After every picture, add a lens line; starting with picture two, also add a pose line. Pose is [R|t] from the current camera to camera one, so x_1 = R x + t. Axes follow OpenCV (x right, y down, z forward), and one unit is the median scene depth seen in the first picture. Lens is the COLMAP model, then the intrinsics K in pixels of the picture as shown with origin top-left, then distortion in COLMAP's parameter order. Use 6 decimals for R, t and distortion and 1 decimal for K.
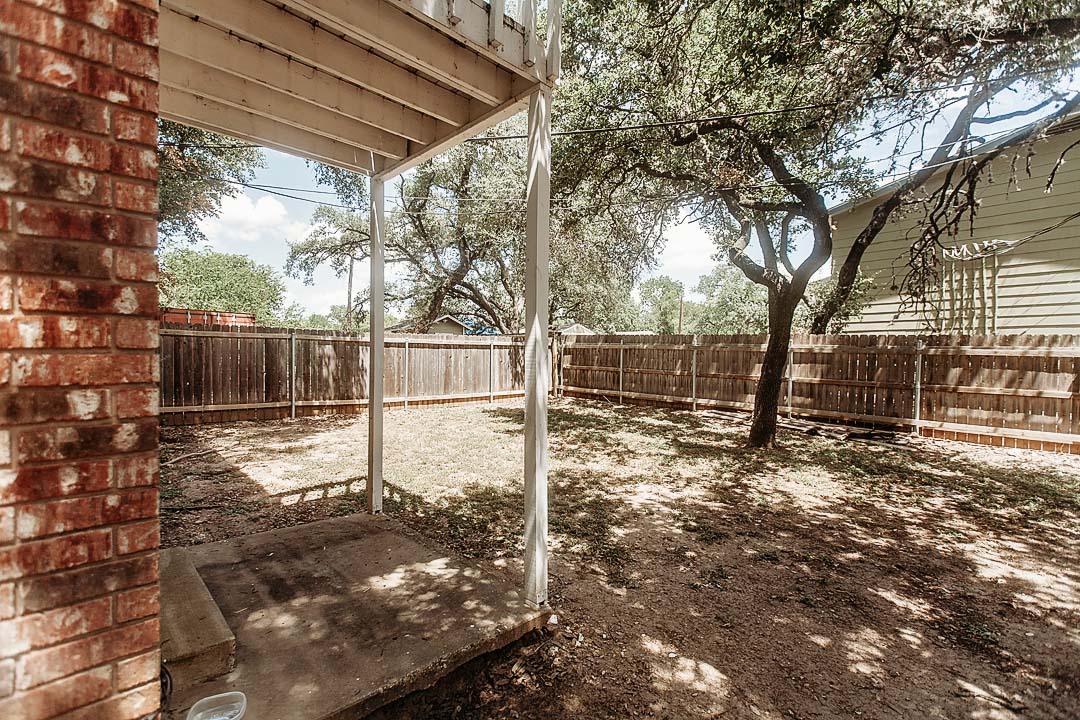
lens RADIAL K [[491.4, 0, 535.8], [0, 491.4, 359.3], [0, 0, 1]] dist [0.007981, -0.001901]
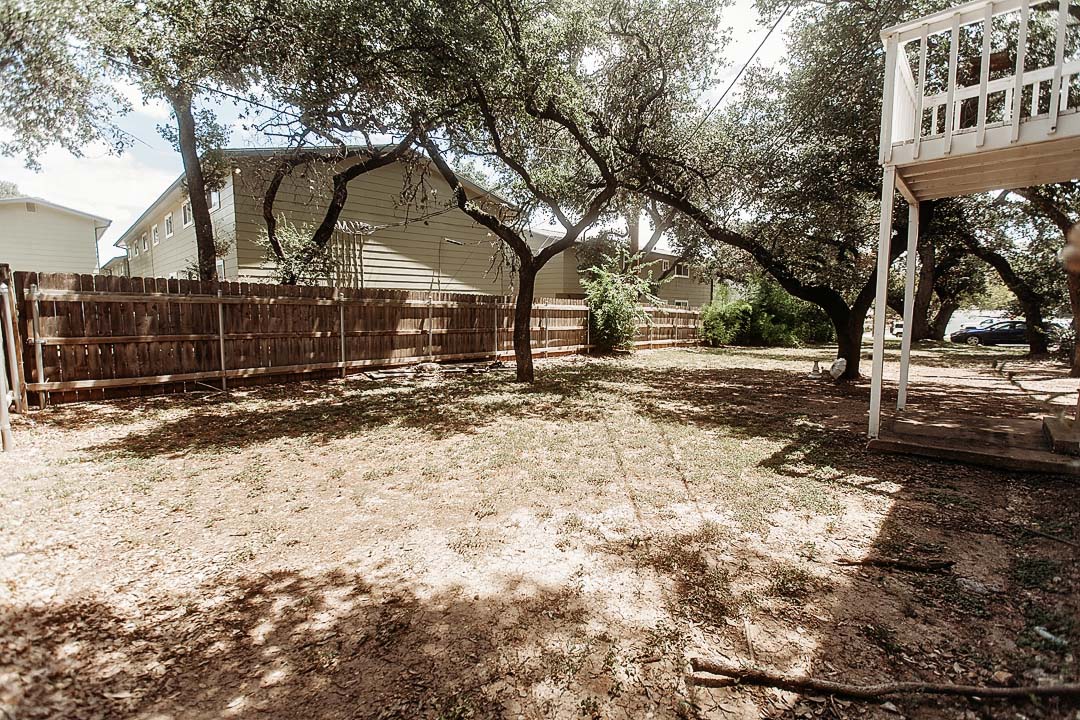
lens RADIAL K [[491.4, 0, 535.4], [0, 491.4, 354.9], [0, 0, 1]] dist [0.007981, -0.001901]
pose [[-0.059247, -0.104876, 0.992719, -0.496895], [0.014514, 0.994270, 0.105906, -0.017960], [-0.998138, 0.020682, -0.057386, 0.635622]]
